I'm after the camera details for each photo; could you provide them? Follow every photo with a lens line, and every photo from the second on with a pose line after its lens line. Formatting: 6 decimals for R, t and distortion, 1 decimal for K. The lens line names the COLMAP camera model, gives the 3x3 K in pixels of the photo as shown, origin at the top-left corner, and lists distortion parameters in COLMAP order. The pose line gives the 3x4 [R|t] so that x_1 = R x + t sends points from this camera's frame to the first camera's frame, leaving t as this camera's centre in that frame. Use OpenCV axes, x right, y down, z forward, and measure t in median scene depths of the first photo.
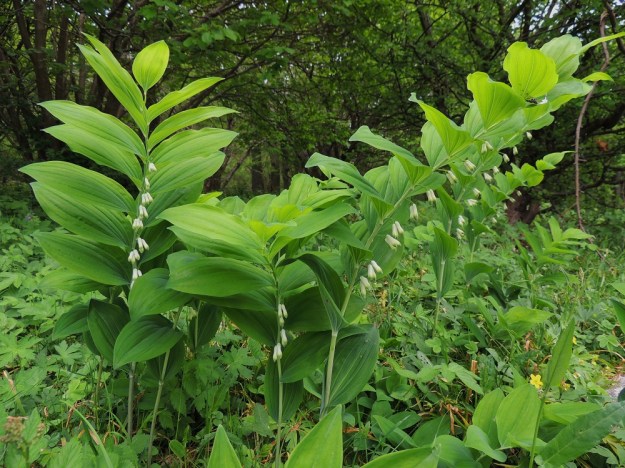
lens RADIAL K [[433.9, 0, 309.7], [0, 433.9, 237.1], [0, 0, 1]] dist [-0.025632, 0.000438]
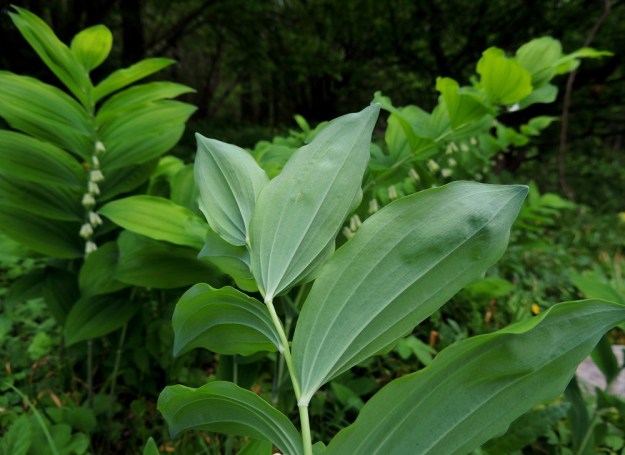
lens RADIAL K [[432.0, 0, 306.6], [0, 432.0, 222.9], [0, 0, 1]] dist [-0.021597, -0.009815]
pose [[0.998520, 0.047061, 0.027269, 0.049176], [-0.050033, 0.991369, 0.121176, -0.099173], [-0.021331, -0.122361, 0.992256, 0.033690]]
